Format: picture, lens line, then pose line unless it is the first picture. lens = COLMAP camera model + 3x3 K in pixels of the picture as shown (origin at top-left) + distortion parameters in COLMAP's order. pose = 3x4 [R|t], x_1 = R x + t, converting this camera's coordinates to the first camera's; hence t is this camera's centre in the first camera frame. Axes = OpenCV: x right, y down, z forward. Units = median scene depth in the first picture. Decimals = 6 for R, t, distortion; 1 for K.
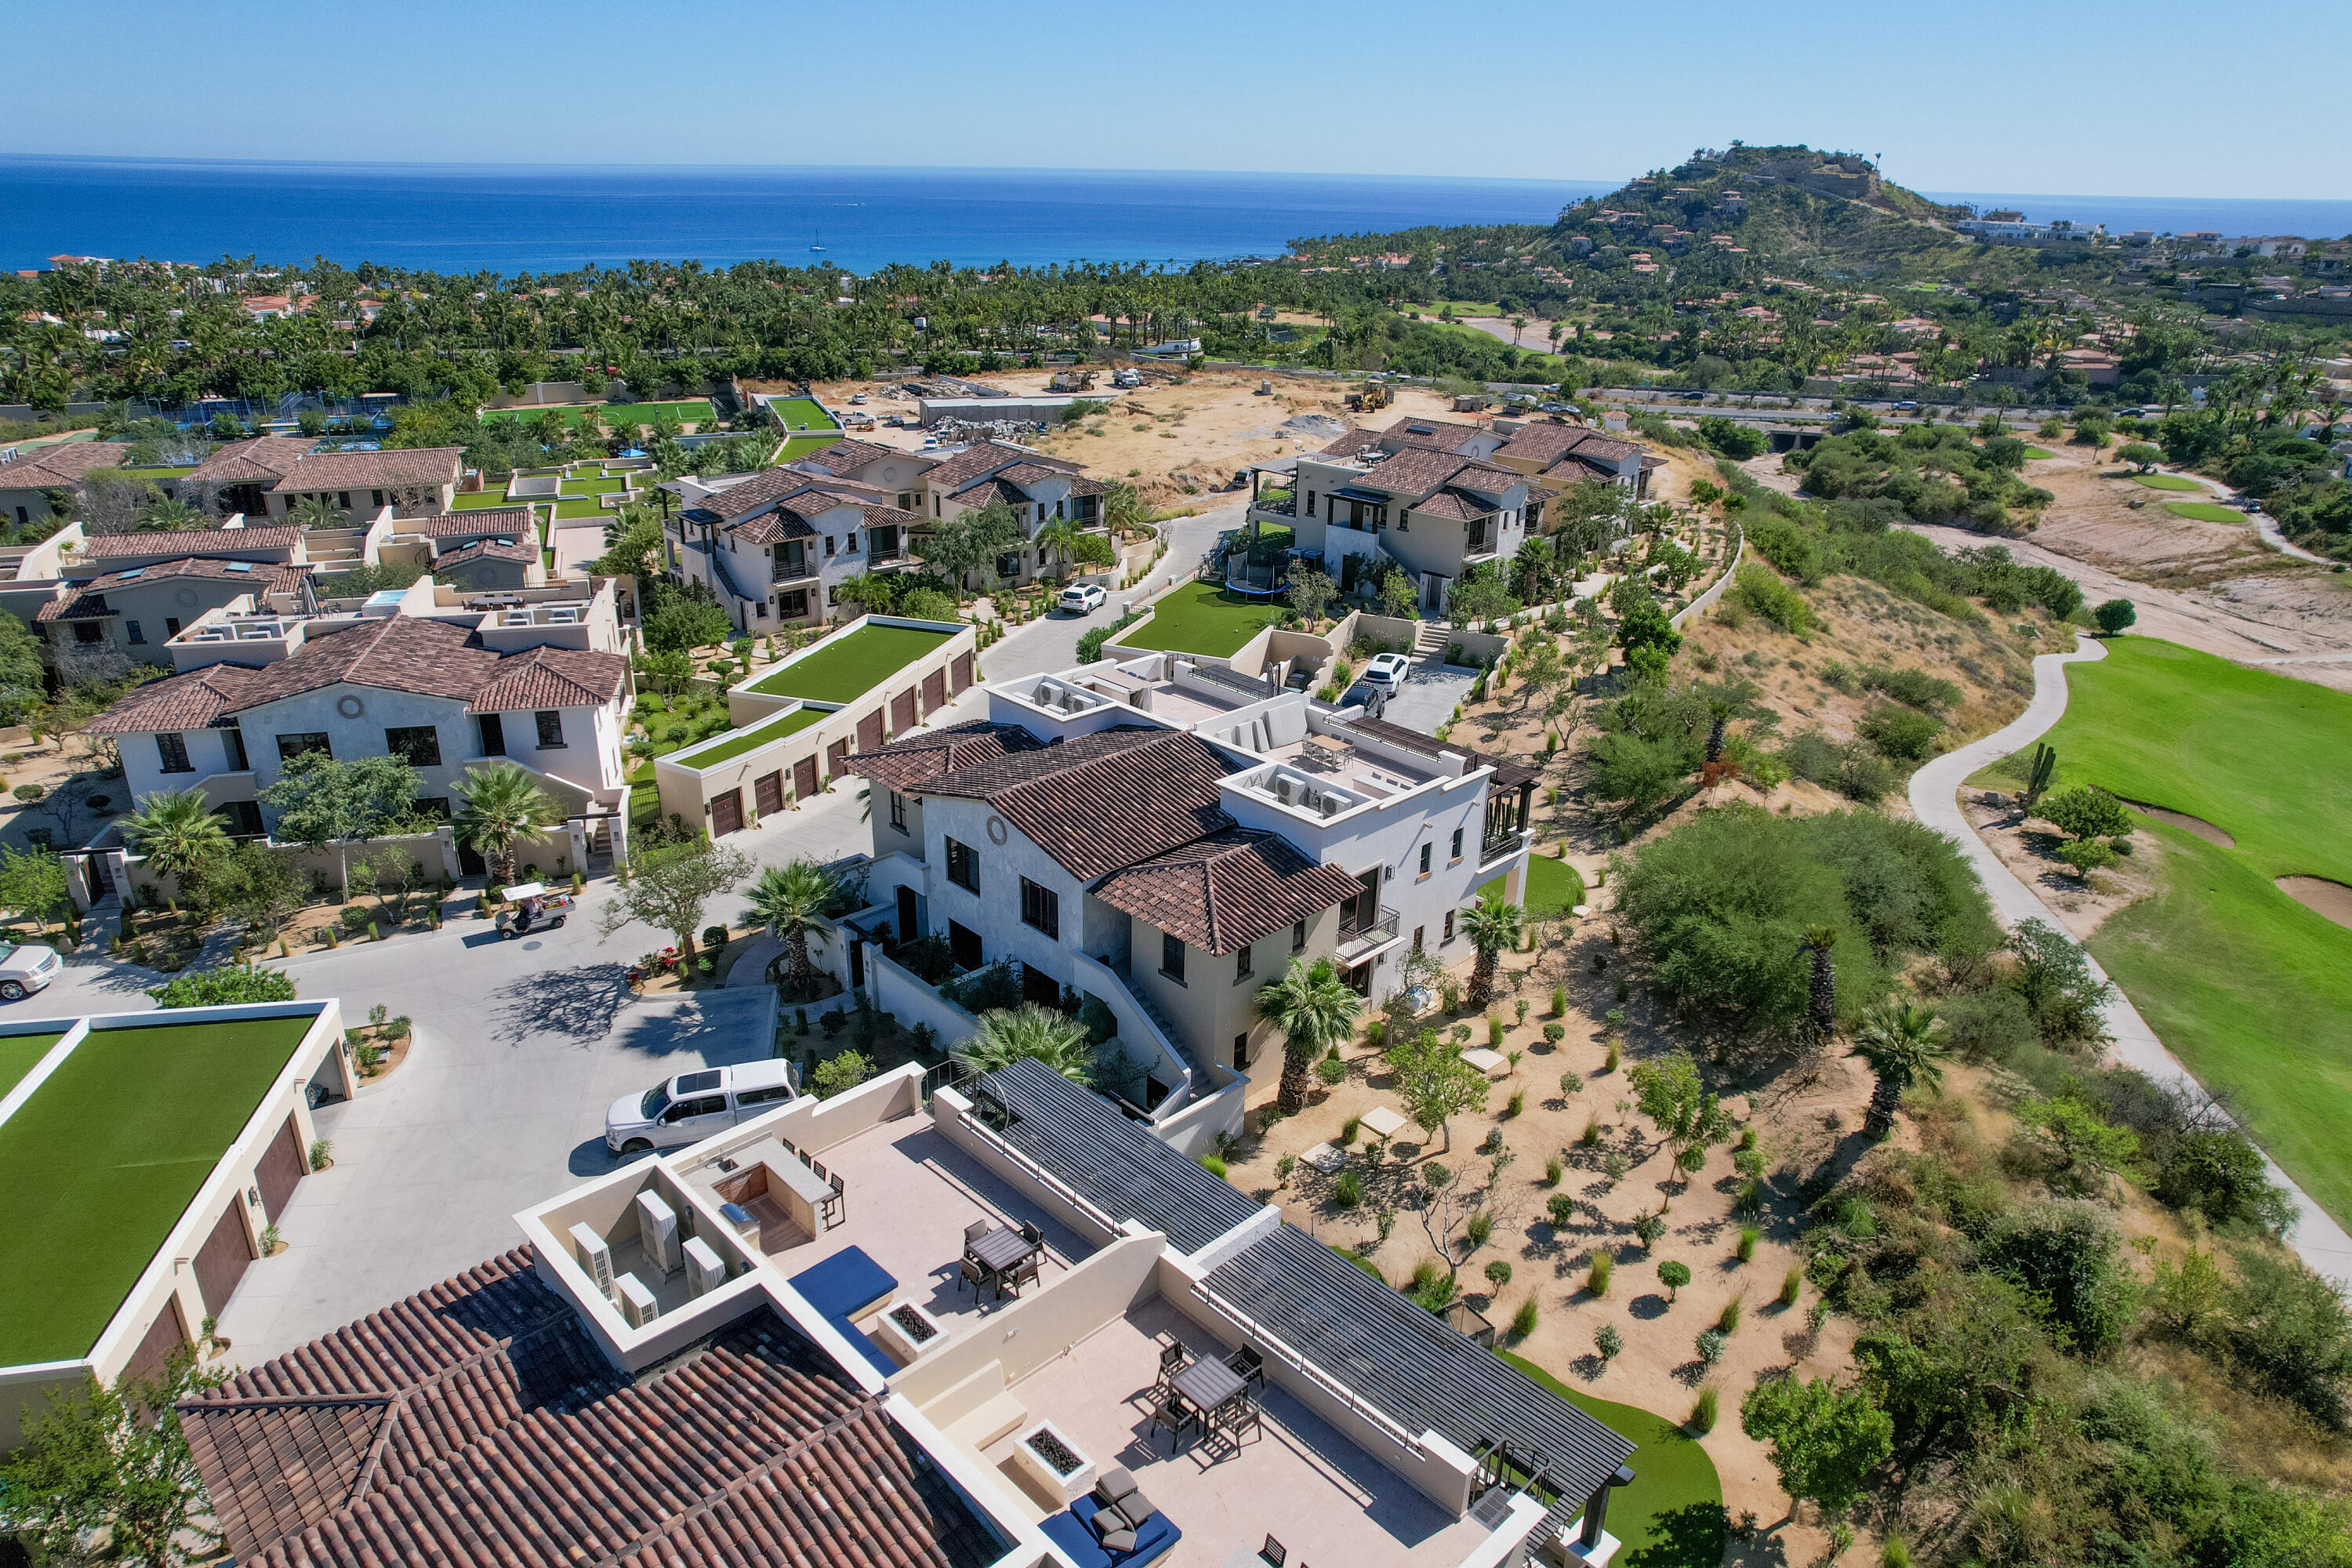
lens RADIAL K [[1496.0, 0, 1180.3], [0, 1496.0, 750.2], [0, 0, 1]] dist [-0.058892, 0.041107]
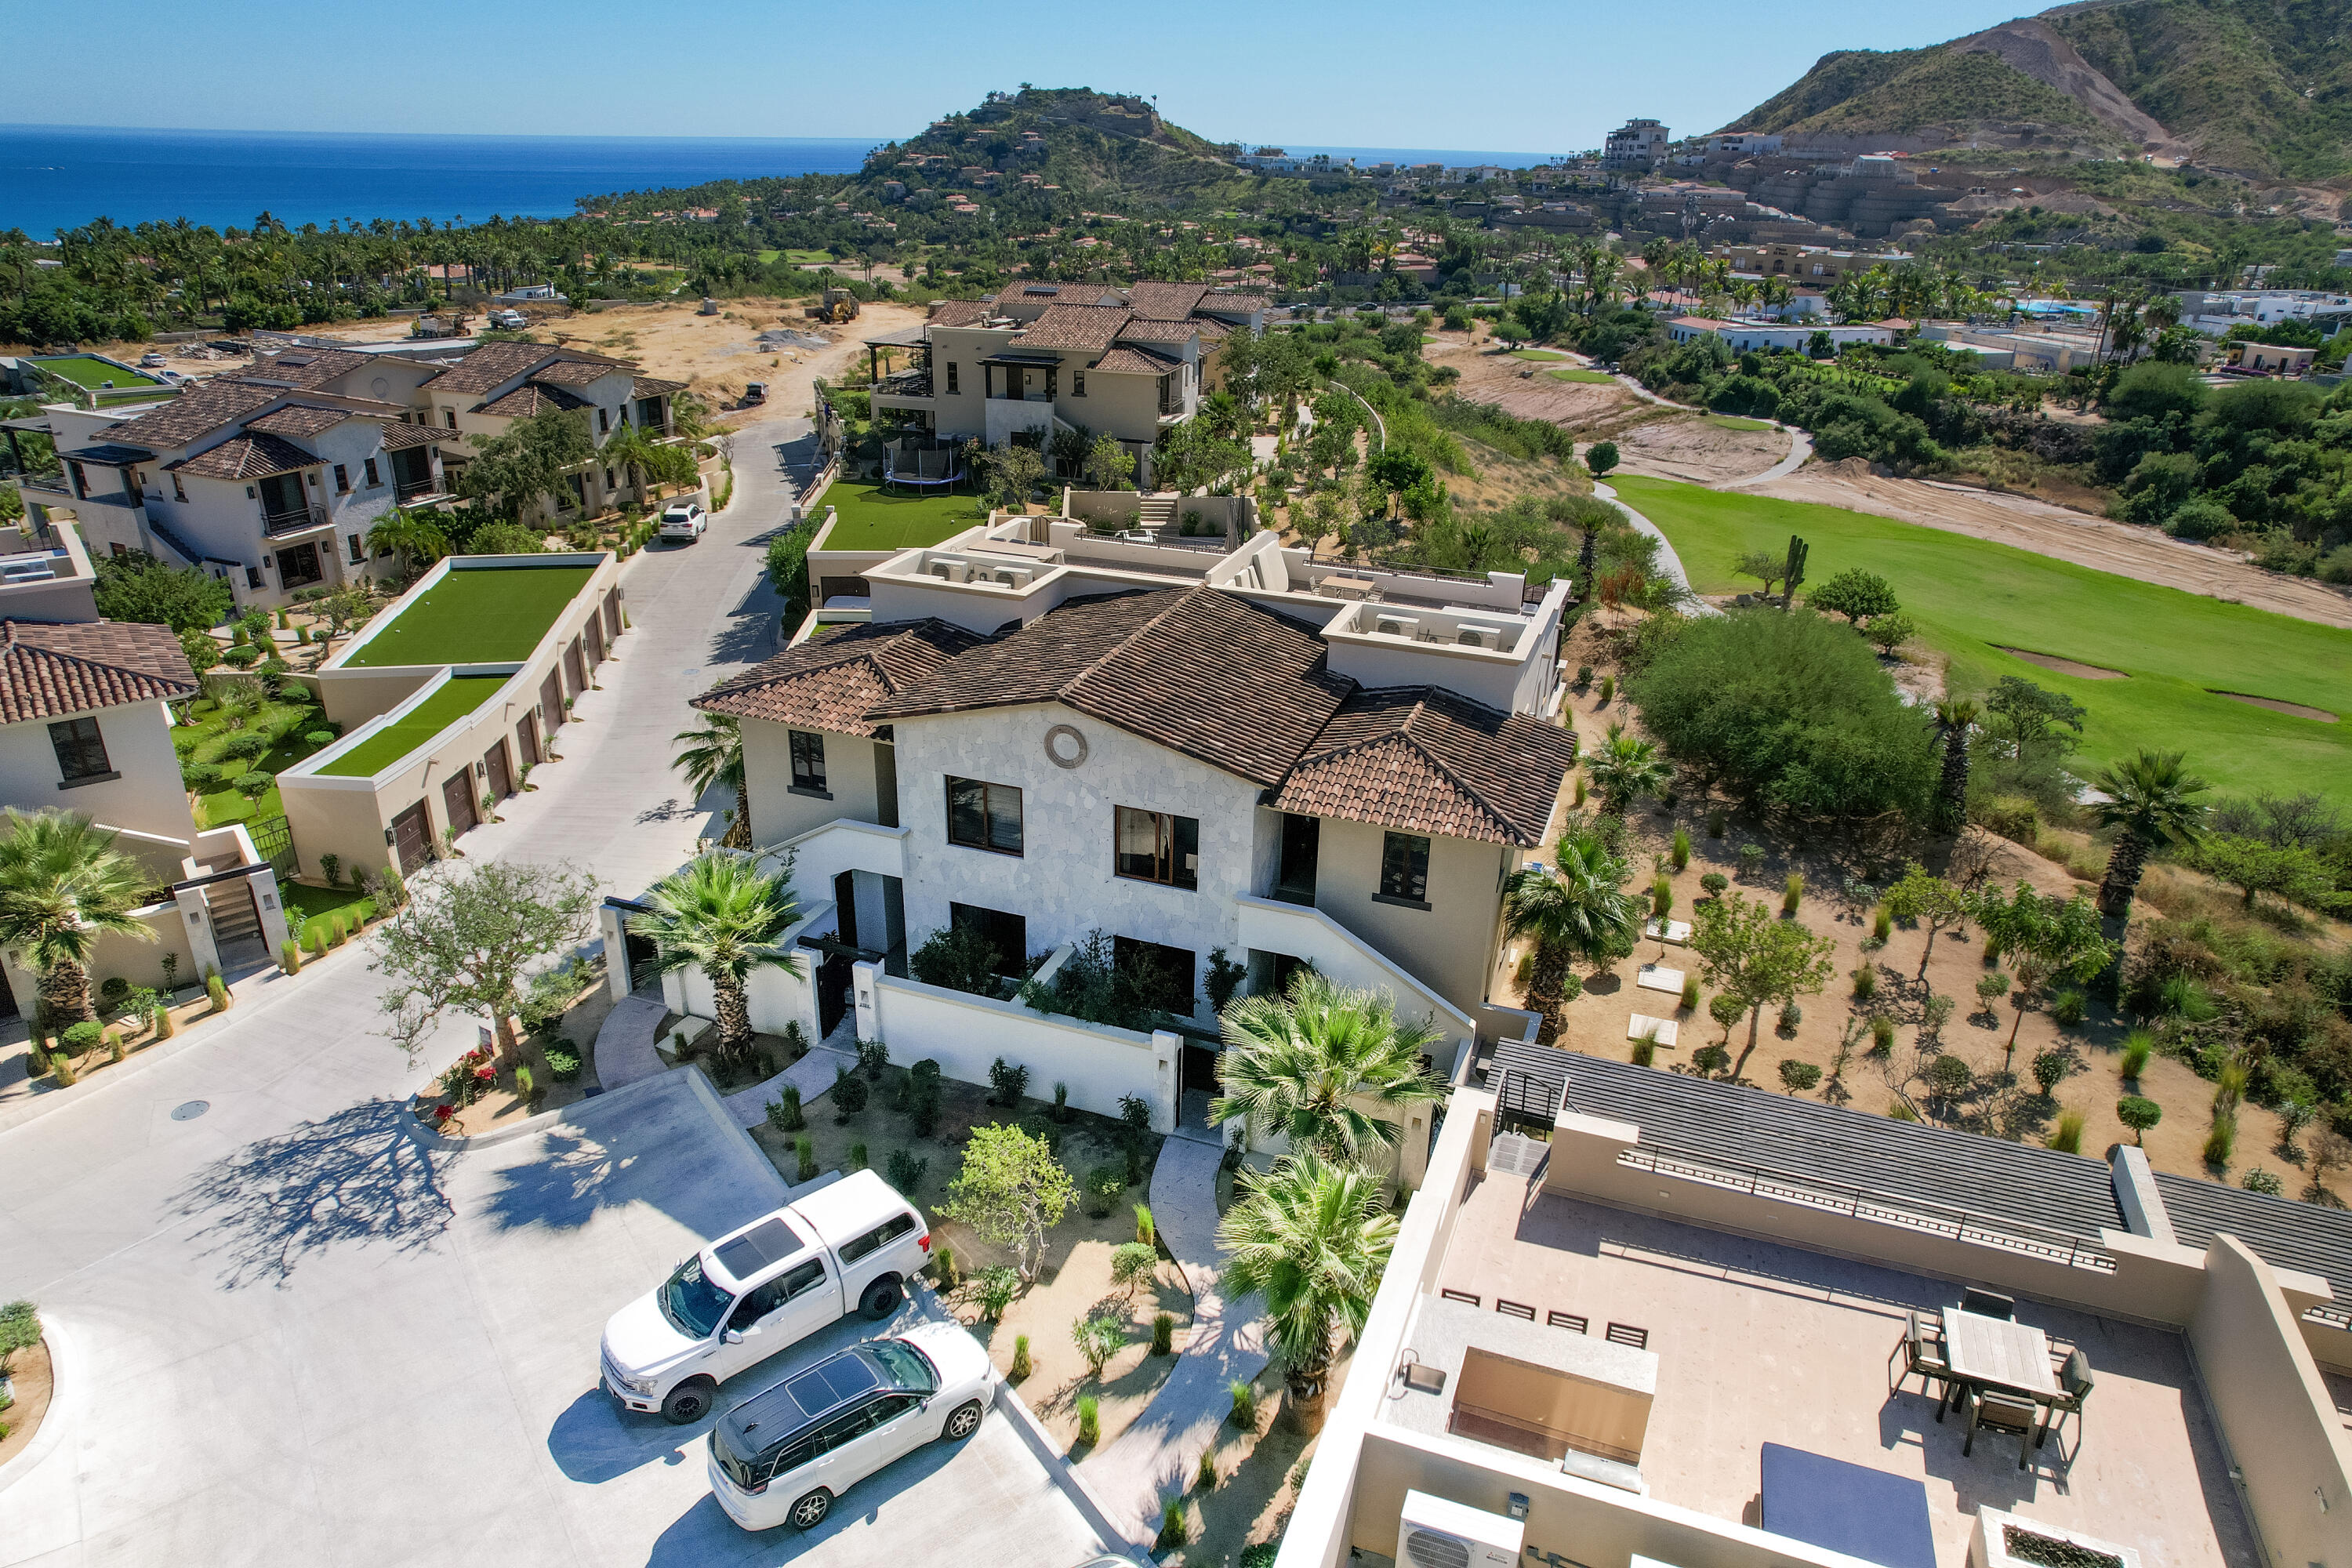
lens RADIAL K [[1491.9, 0, 1176.0], [0, 1491.9, 784.0], [0, 0, 1]] dist [-0.088315, 0.081653]
pose [[0.903259, -0.173863, 0.392294, -0.170579], [0.154544, 0.984695, 0.080573, 0.012403], [-0.400299, -0.012151, 0.916304, 0.193178]]
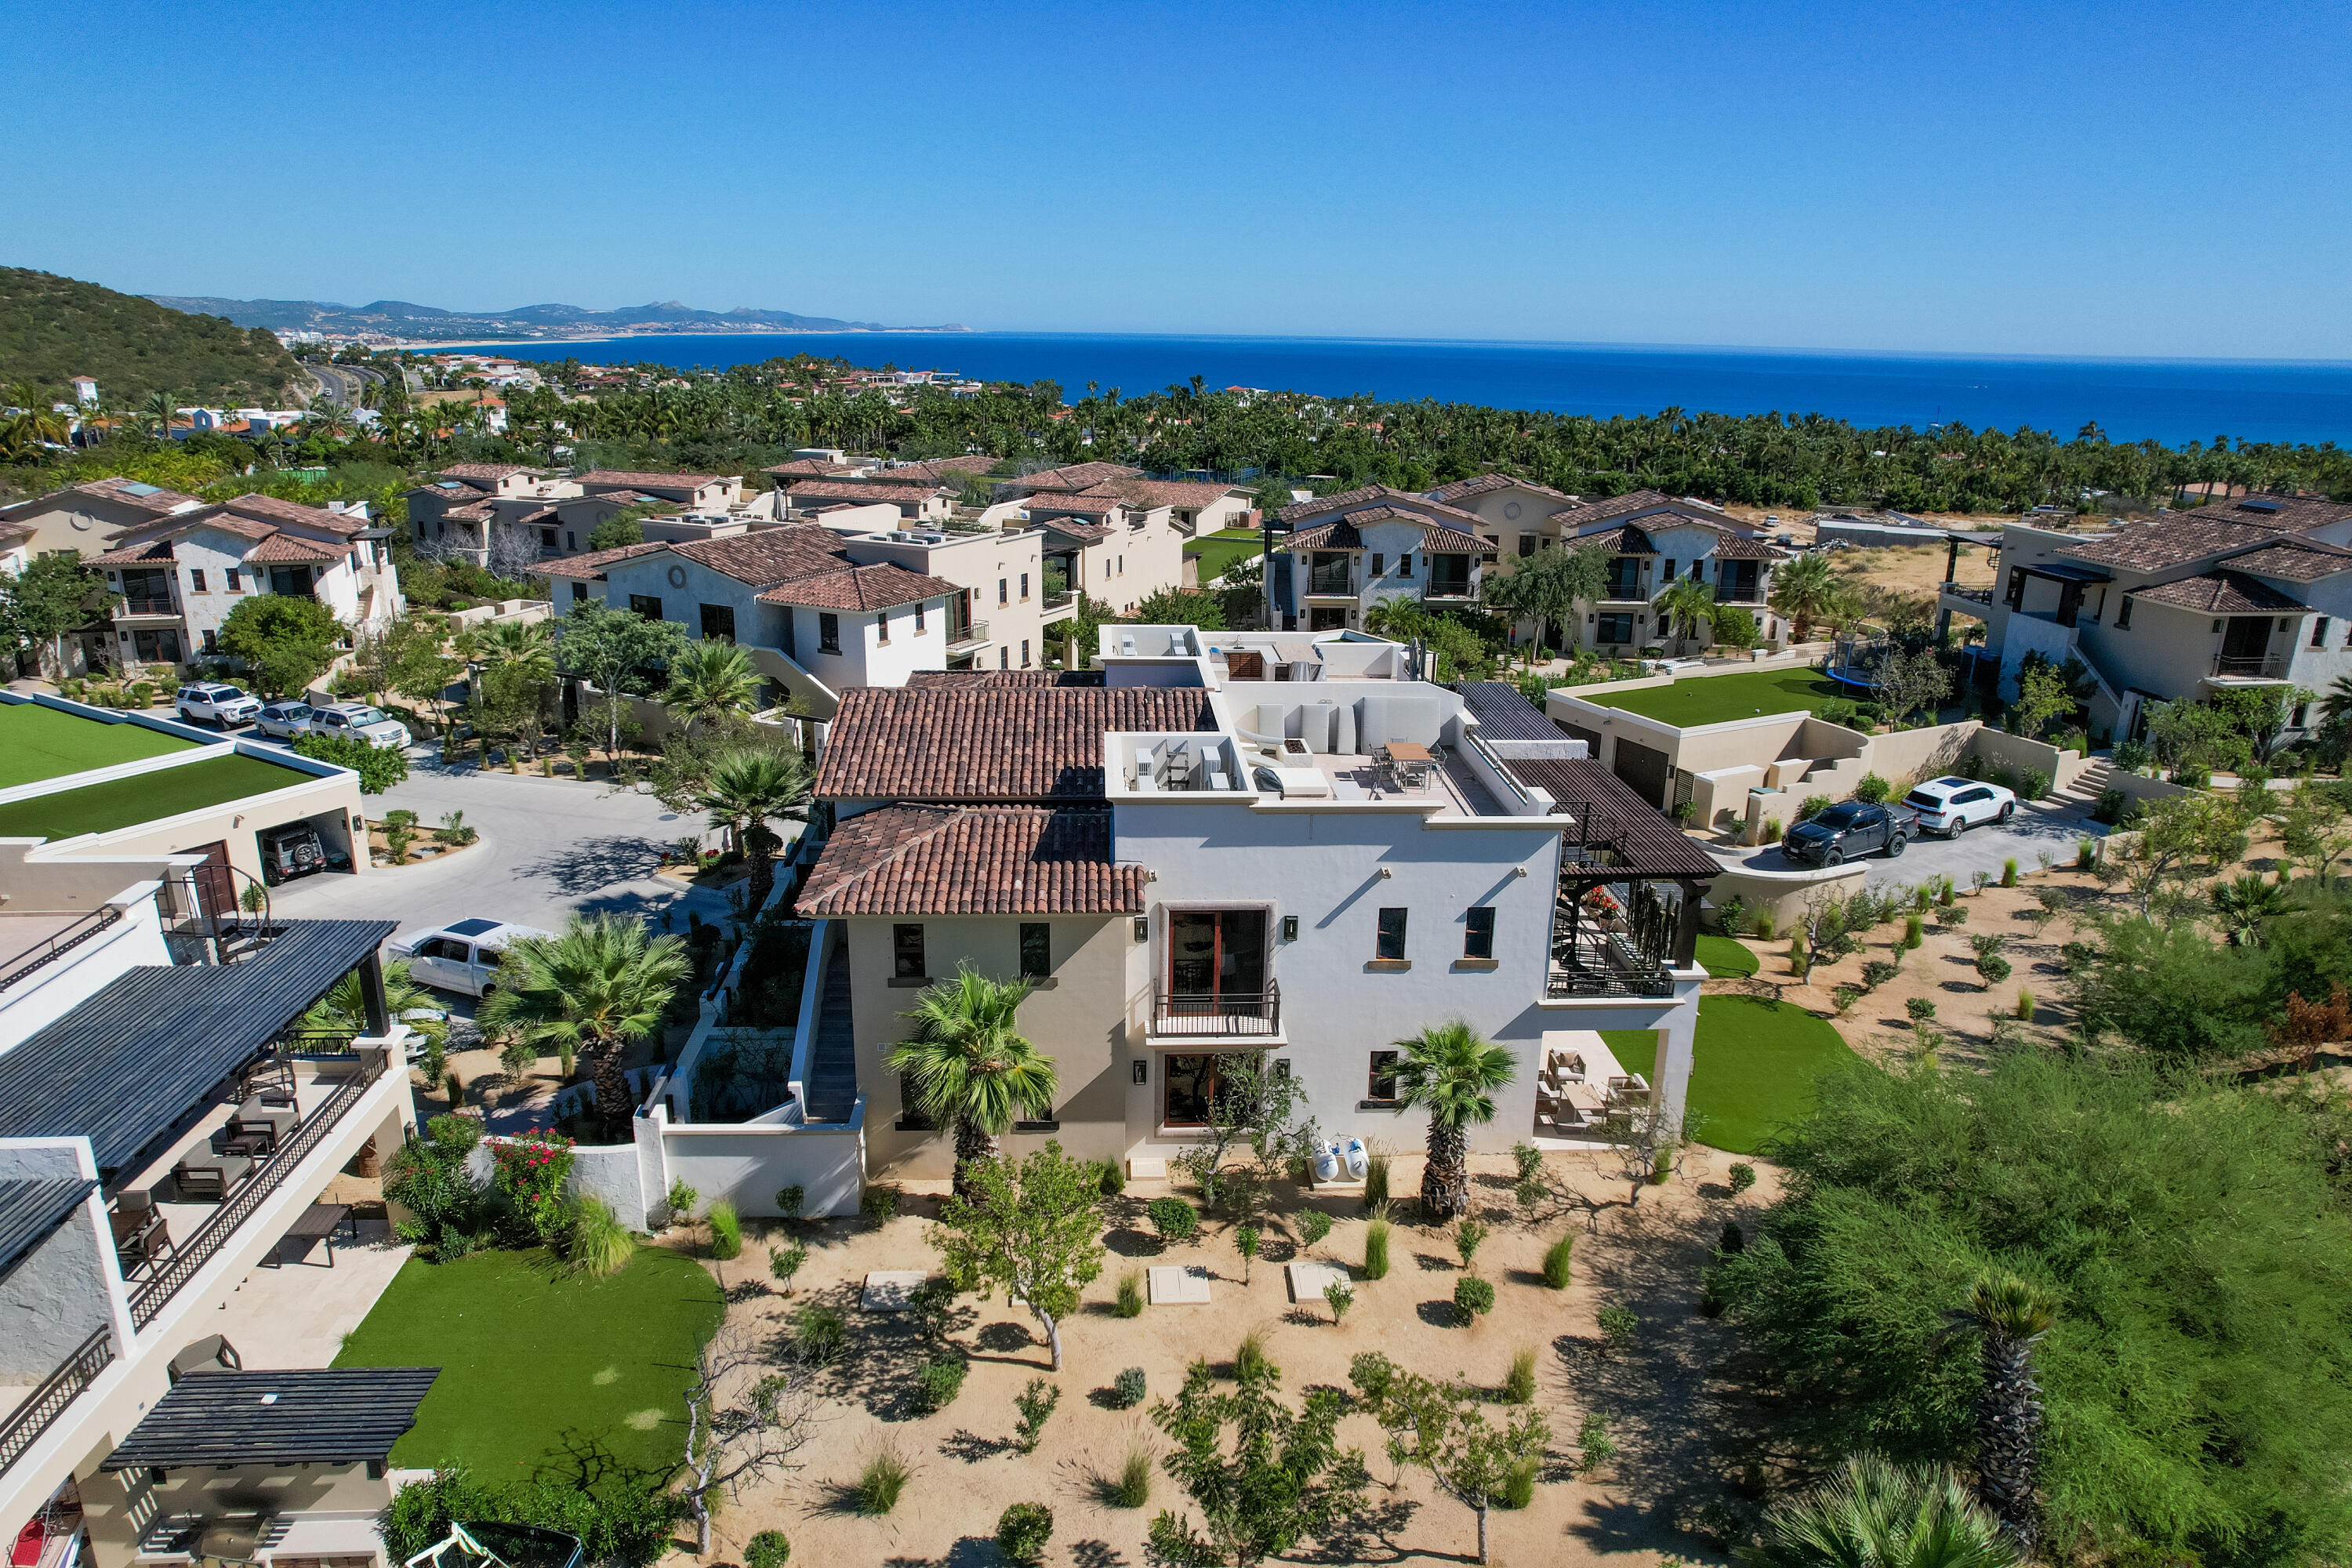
lens RADIAL K [[1491.9, 0, 1176.0], [0, 1491.9, 784.0], [0, 0, 1]] dist [-0.088315, 0.081653]
pose [[0.756263, 0.183639, -0.627968, 0.246053], [-0.238537, 0.971128, -0.003280, 0.019912], [0.609235, 0.152274, 0.778233, 0.258014]]
